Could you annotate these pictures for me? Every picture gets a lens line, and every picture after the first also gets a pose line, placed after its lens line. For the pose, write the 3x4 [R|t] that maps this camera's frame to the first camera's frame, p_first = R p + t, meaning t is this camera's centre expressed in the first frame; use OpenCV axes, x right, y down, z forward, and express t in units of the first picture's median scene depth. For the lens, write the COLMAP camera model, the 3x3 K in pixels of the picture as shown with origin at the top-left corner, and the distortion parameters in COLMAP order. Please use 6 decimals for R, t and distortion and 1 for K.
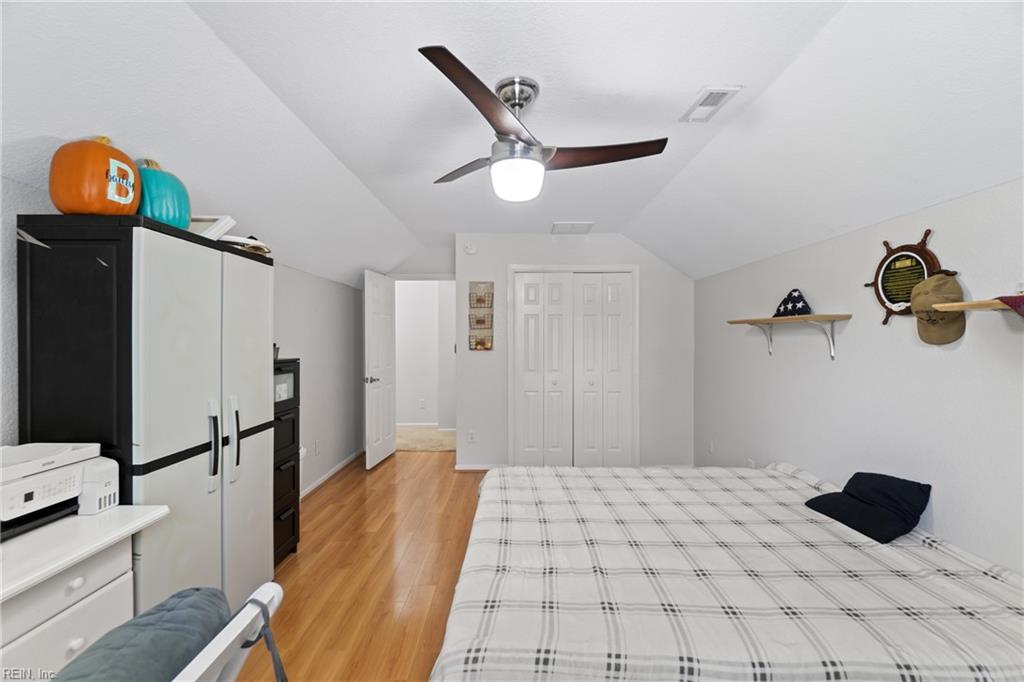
lens RADIAL K [[449.1, 0, 505.8], [0, 449.1, 339.3], [0, 0, 1]] dist [0.002735, -0.000210]
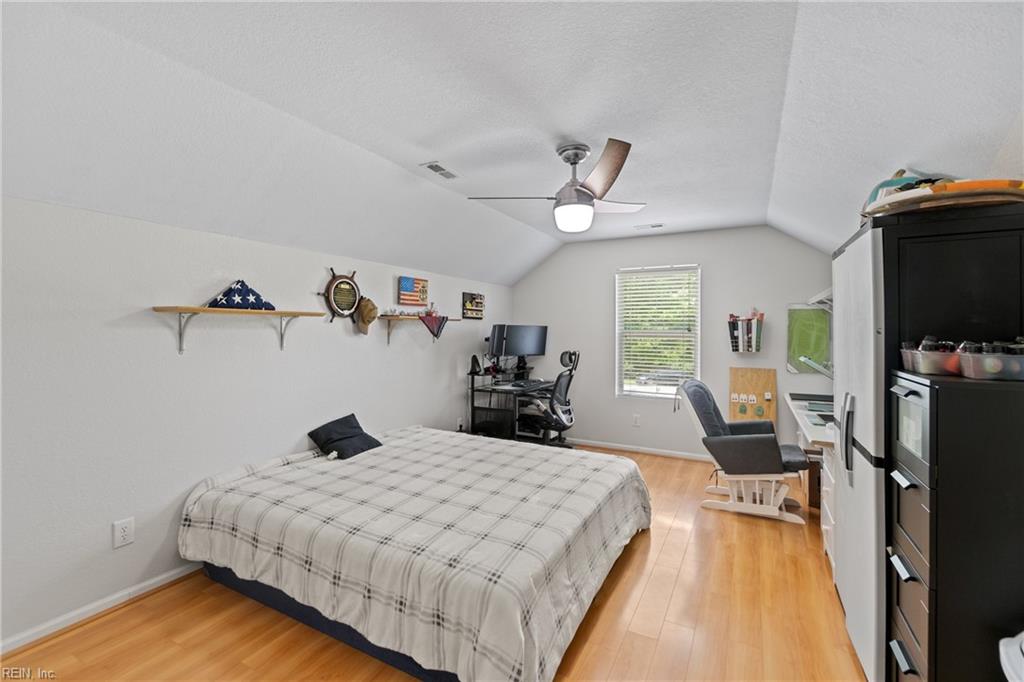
lens RADIAL K [[449.1, 0, 505.9], [0, 449.1, 333.2], [0, 0, 1]] dist [0.002735, -0.000210]
pose [[-0.881286, -0.004723, 0.472560, -0.353064], [0.002408, 0.999892, 0.014483, -0.016065], [-0.472577, 0.013902, -0.881180, 1.851593]]
